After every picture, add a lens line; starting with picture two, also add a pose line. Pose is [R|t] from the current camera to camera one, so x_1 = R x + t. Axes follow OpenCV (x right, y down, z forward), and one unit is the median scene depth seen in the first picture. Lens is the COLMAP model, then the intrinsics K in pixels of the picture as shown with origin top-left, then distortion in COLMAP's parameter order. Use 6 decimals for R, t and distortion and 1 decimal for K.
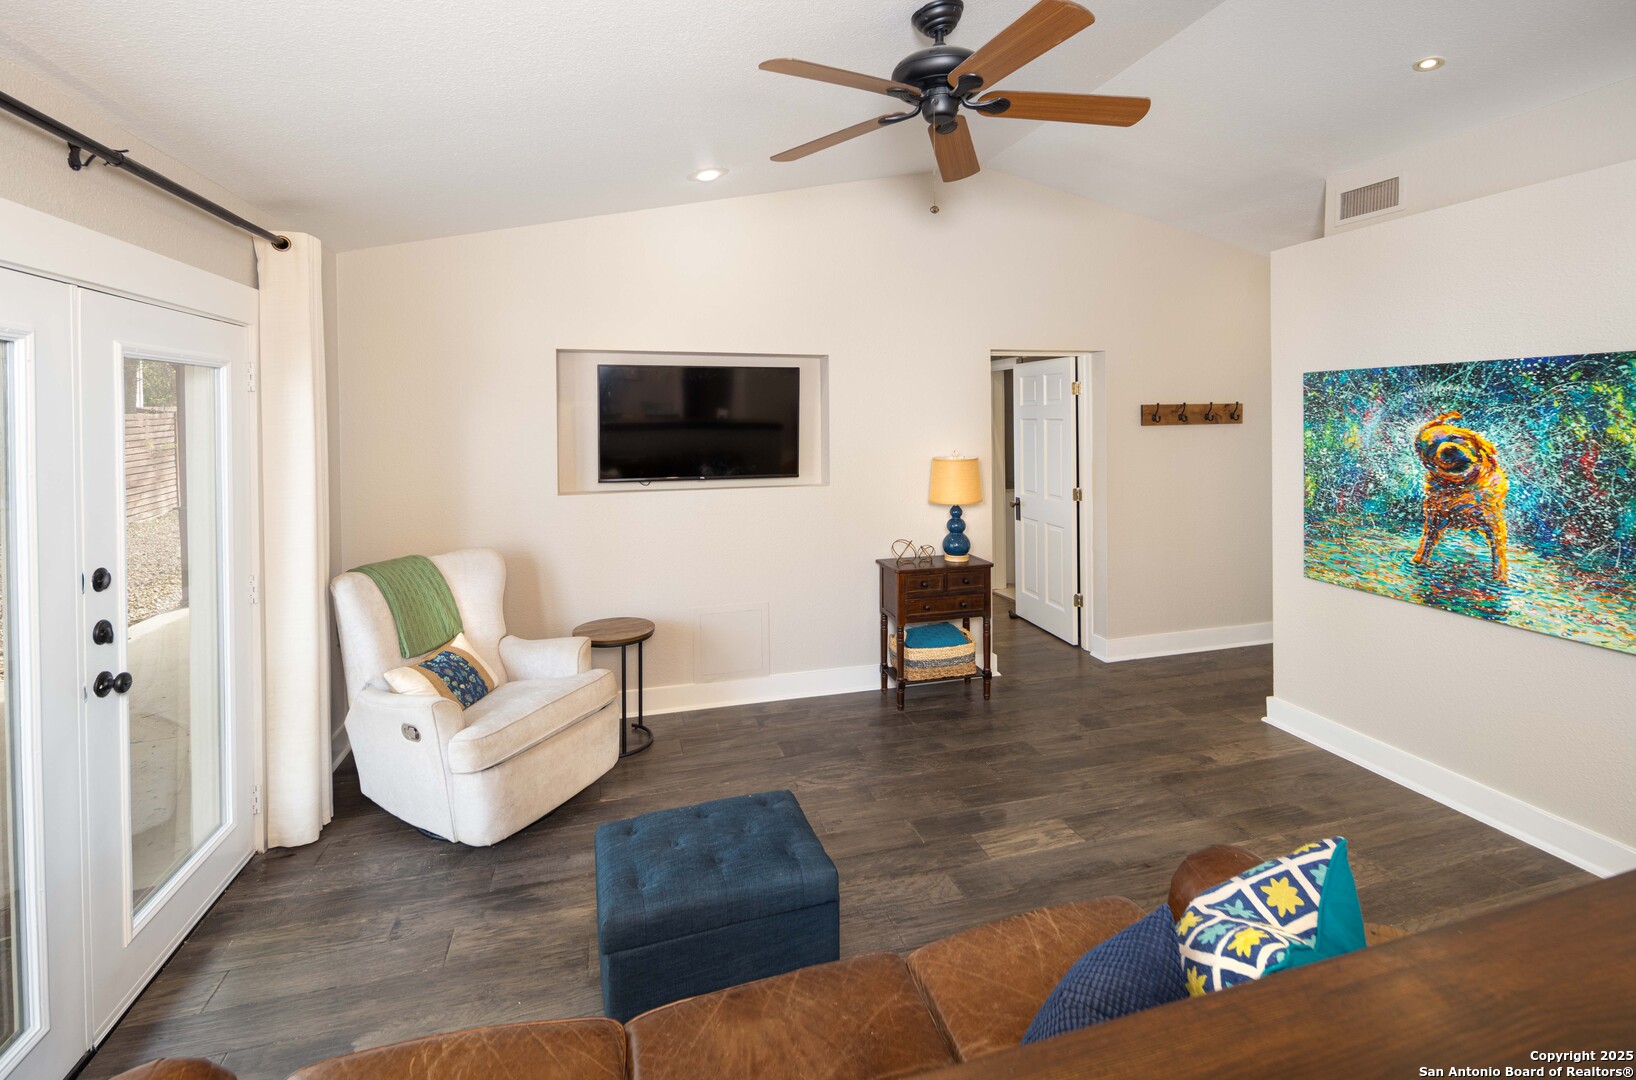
lens RADIAL K [[720.7, 0, 813.2], [0, 720.7, 423.2], [0, 0, 1]] dist [0.003952, -0.000058]
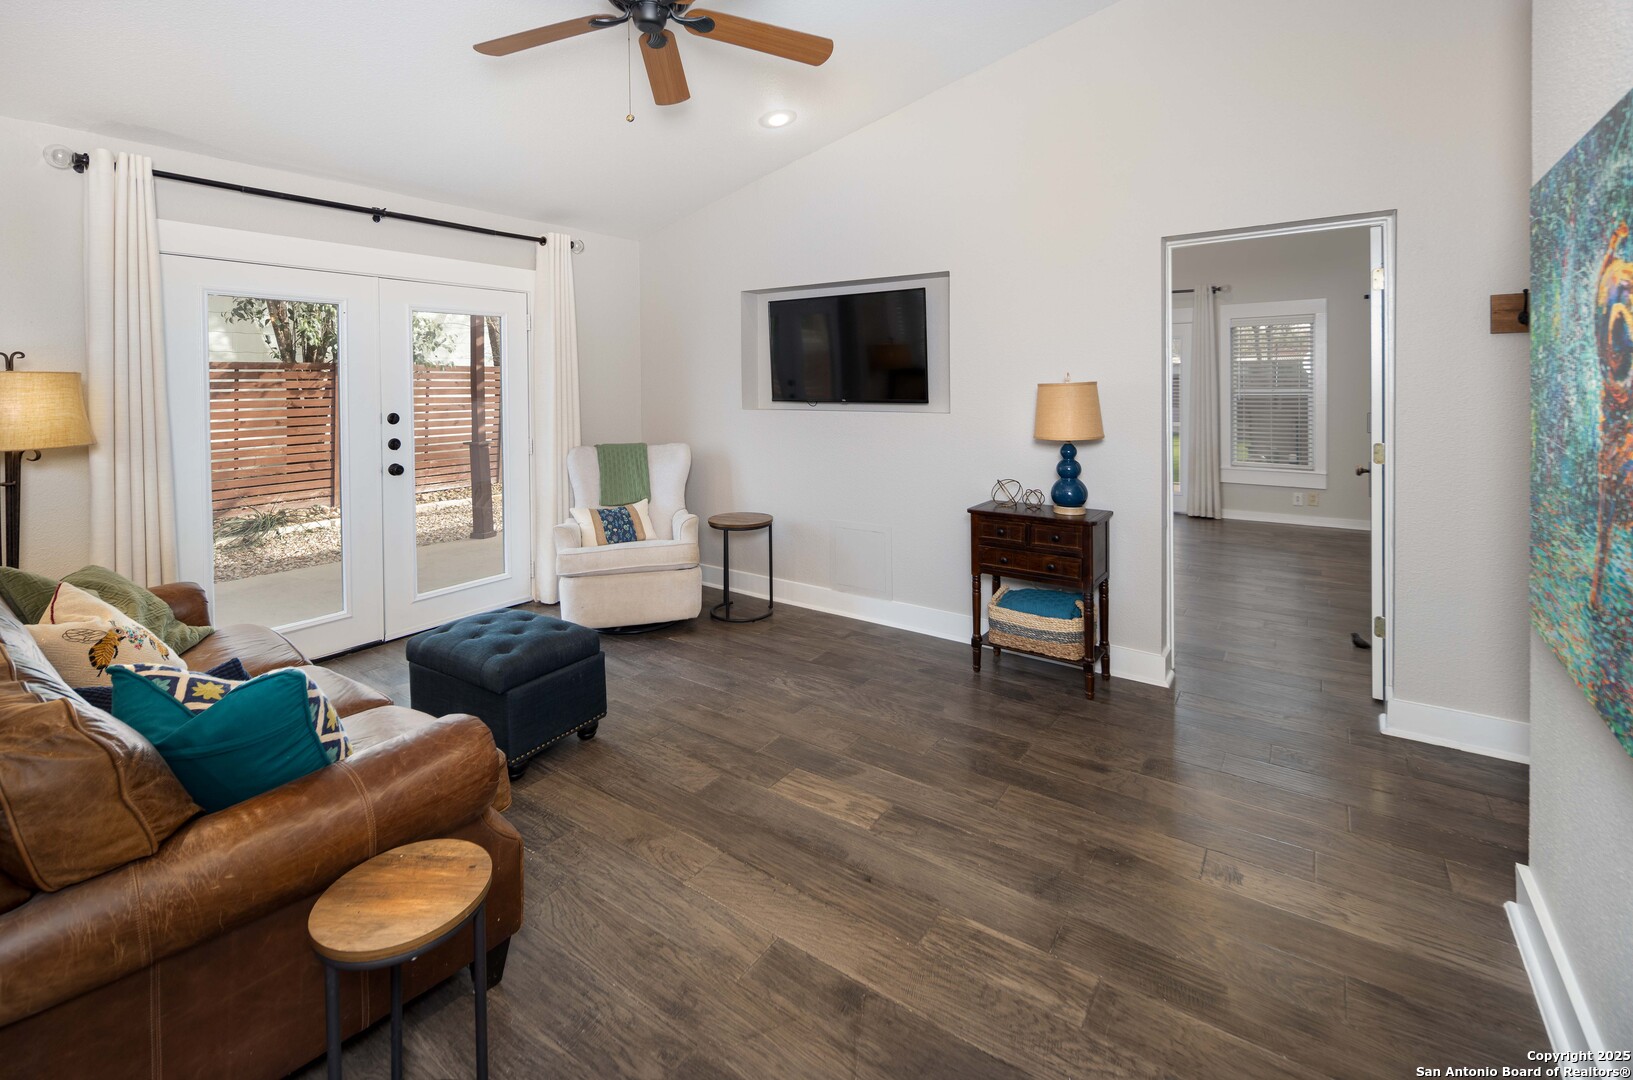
lens RADIAL K [[718.3, 0, 823.2], [0, 718.3, 396.5], [0, 0, 1]] dist [0.000161, -0.000320]
pose [[0.633518, 0.017095, -0.773539, 0.875382], [-0.005158, 0.999827, 0.017872, 0.069112], [0.773711, -0.007332, 0.633497, 0.409909]]
